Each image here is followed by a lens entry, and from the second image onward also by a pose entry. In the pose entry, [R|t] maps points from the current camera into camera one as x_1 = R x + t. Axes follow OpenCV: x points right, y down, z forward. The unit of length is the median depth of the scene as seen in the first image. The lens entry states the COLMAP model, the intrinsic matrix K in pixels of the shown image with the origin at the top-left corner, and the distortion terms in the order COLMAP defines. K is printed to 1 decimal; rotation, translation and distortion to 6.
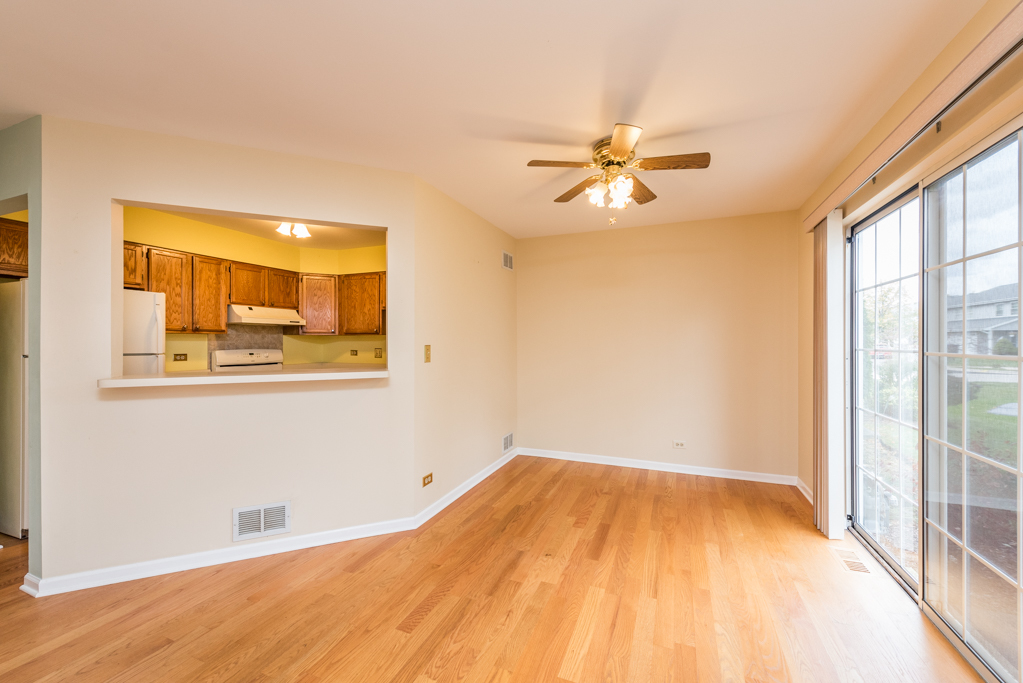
lens RADIAL K [[400.3, 0, 515.1], [0, 400.3, 340.5], [0, 0, 1]] dist [0.024731, -0.000073]
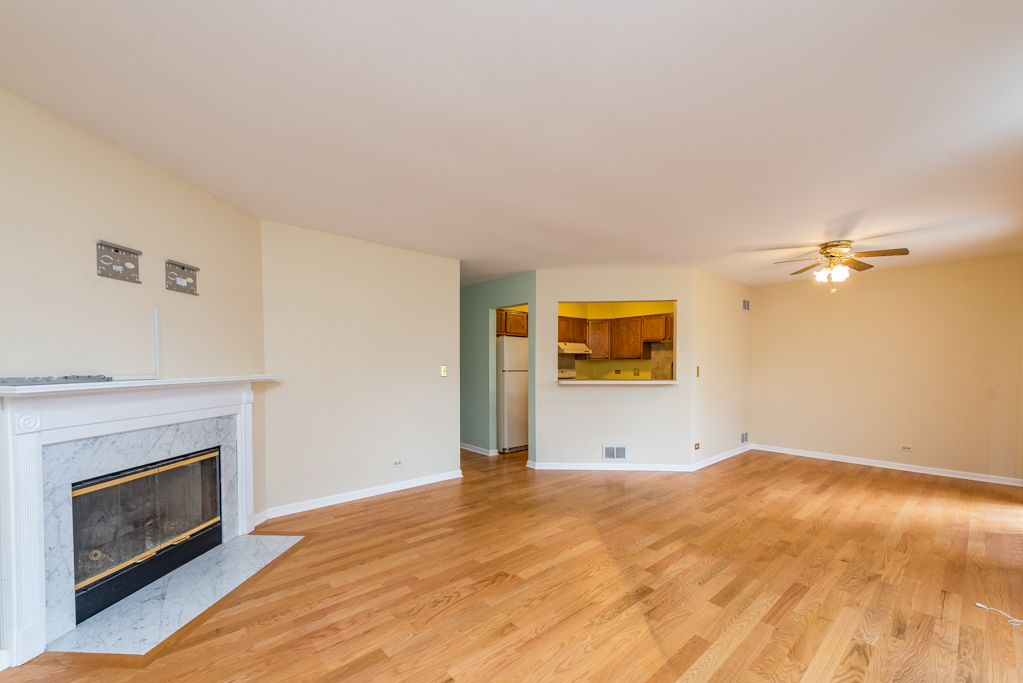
lens RADIAL K [[410.3, 0, 523.3], [0, 410.3, 375.5], [0, 0, 1]] dist [0.010844, -0.000307]
pose [[0.900143, 0.010915, -0.435458, -0.099677], [0.001905, 0.999578, 0.028993, -0.000392], [0.435590, -0.026927, 0.899742, -0.671787]]
